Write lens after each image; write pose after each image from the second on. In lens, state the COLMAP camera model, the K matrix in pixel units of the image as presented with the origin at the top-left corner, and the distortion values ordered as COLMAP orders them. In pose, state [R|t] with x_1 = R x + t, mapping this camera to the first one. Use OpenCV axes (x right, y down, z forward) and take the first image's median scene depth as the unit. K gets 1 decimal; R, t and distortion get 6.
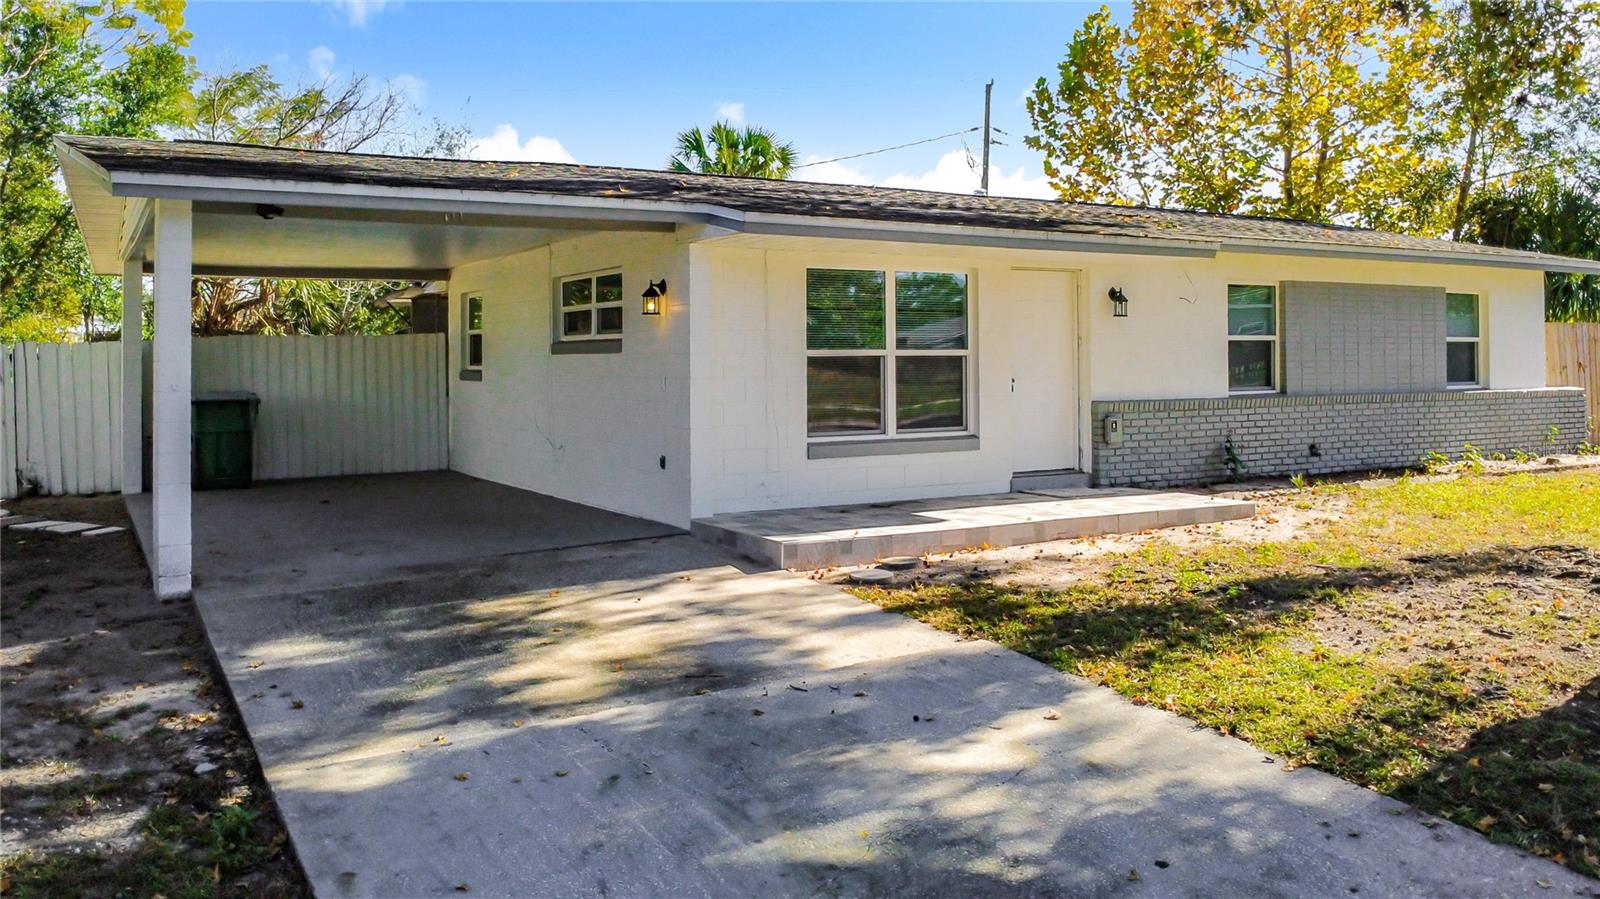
lens RADIAL K [[1208.1, 0, 804.8], [0, 1208.1, 437.9], [0, 0, 1]] dist [-0.006626, -0.006524]
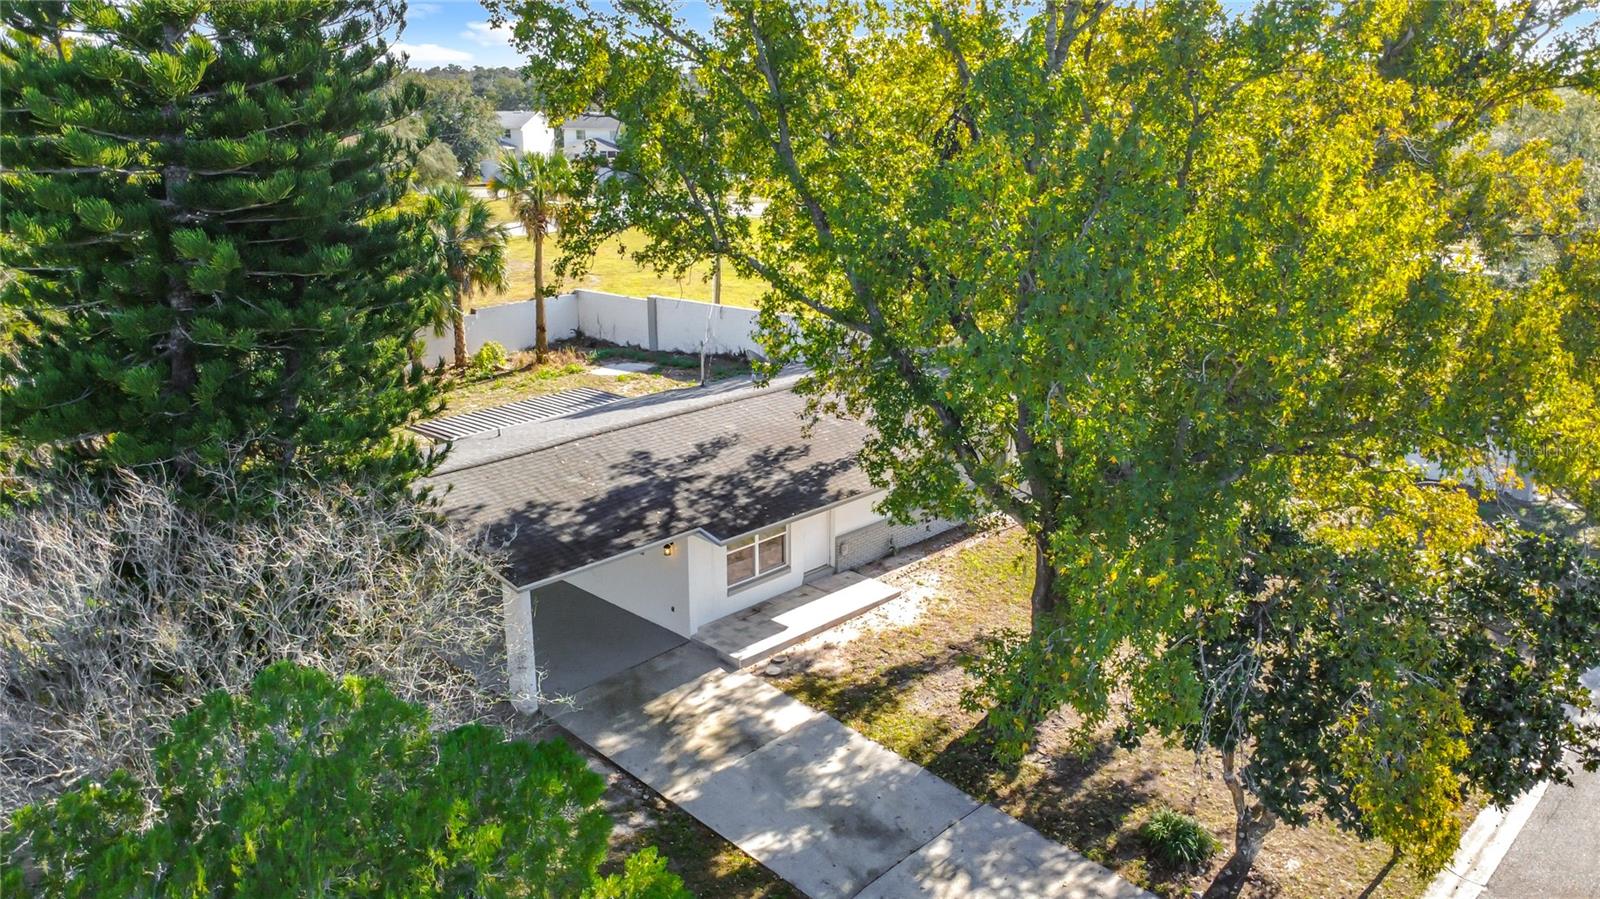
lens RADIAL K [[1208.1, 0, 802.6], [0, 1208.1, 449.7], [0, 0, 1]] dist [-0.006626, -0.006524]
pose [[0.964487, -0.062661, 0.256590, -0.811385], [-0.004339, 0.967562, 0.252597, -1.570584], [-0.264094, -0.244740, 0.932929, -2.191986]]
